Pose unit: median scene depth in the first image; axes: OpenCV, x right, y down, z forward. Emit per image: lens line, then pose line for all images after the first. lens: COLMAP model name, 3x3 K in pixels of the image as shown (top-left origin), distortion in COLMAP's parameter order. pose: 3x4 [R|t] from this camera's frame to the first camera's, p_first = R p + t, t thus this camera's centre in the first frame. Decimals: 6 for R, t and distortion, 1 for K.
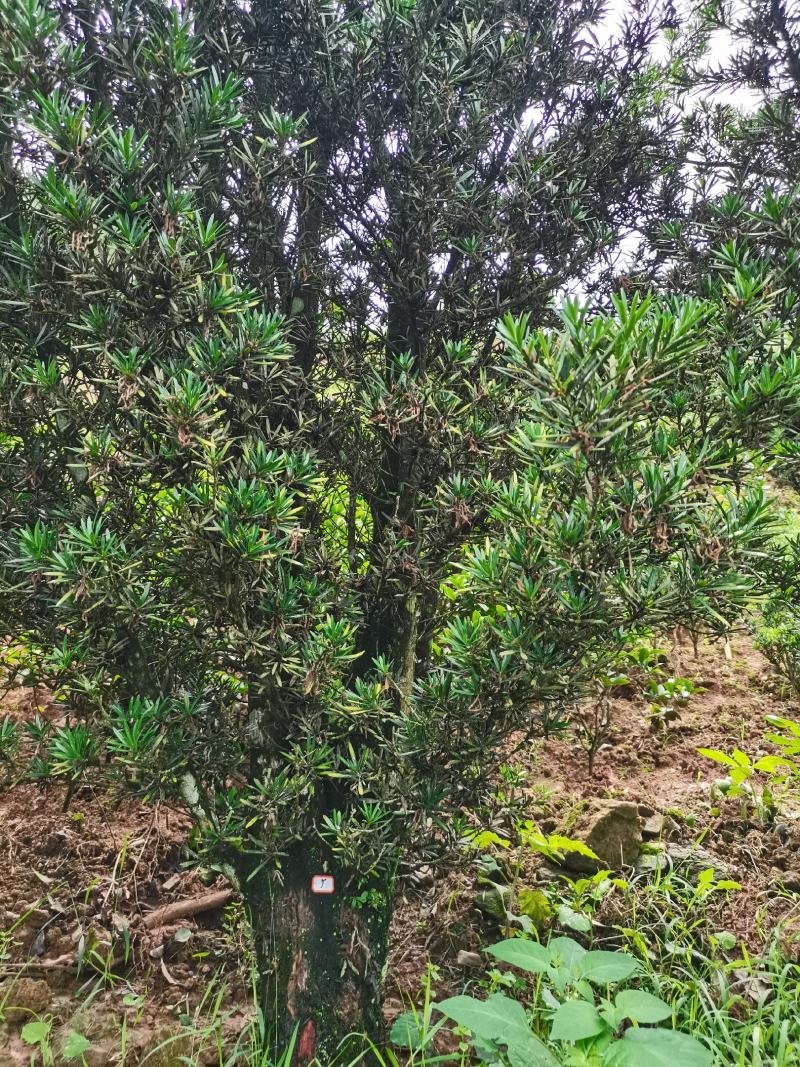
lens RADIAL K [[780.4, 0, 403.7], [0, 780.4, 532.1], [0, 0, 1]] dist [0.001031, -0.001833]
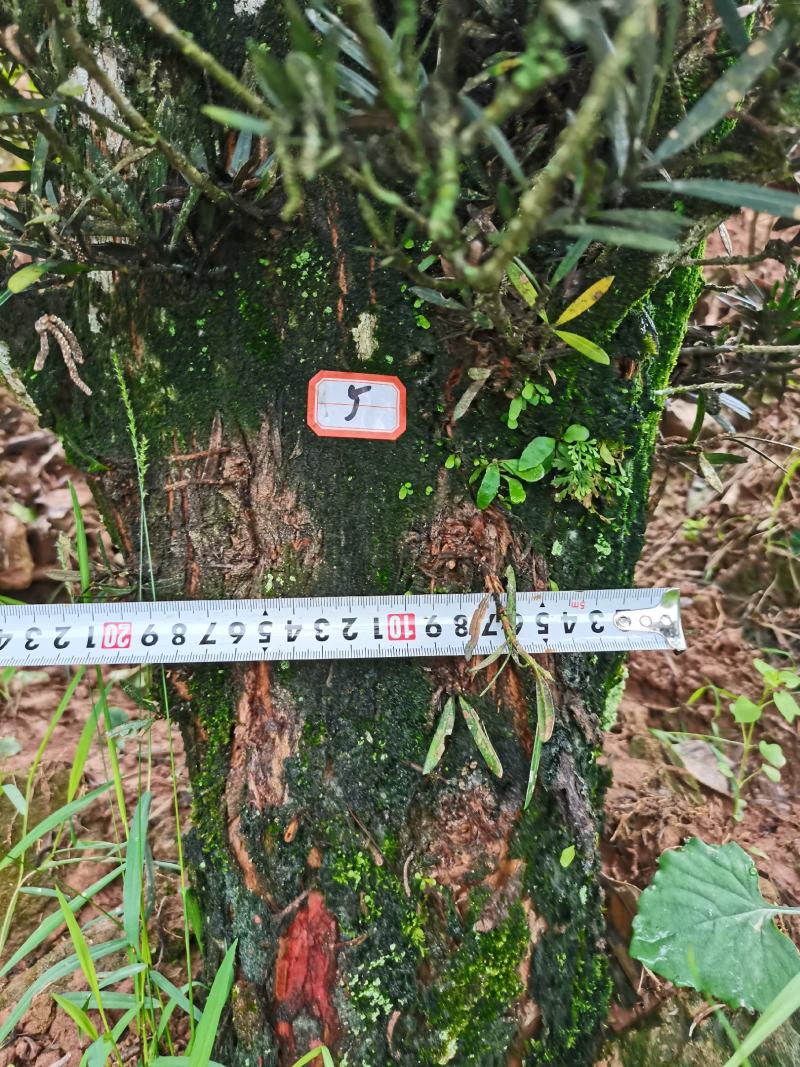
lens RADIAL K [[780.4, 0, 400.3], [0, 780.4, 531.0], [0, 0, 1]] dist [0.001031, -0.001833]
pose [[0.963414, 0.038702, -0.265207, -0.027314], [0.097478, 0.871155, 0.481235, 0.372490], [0.249661, -0.489480, 0.835511, 0.789932]]
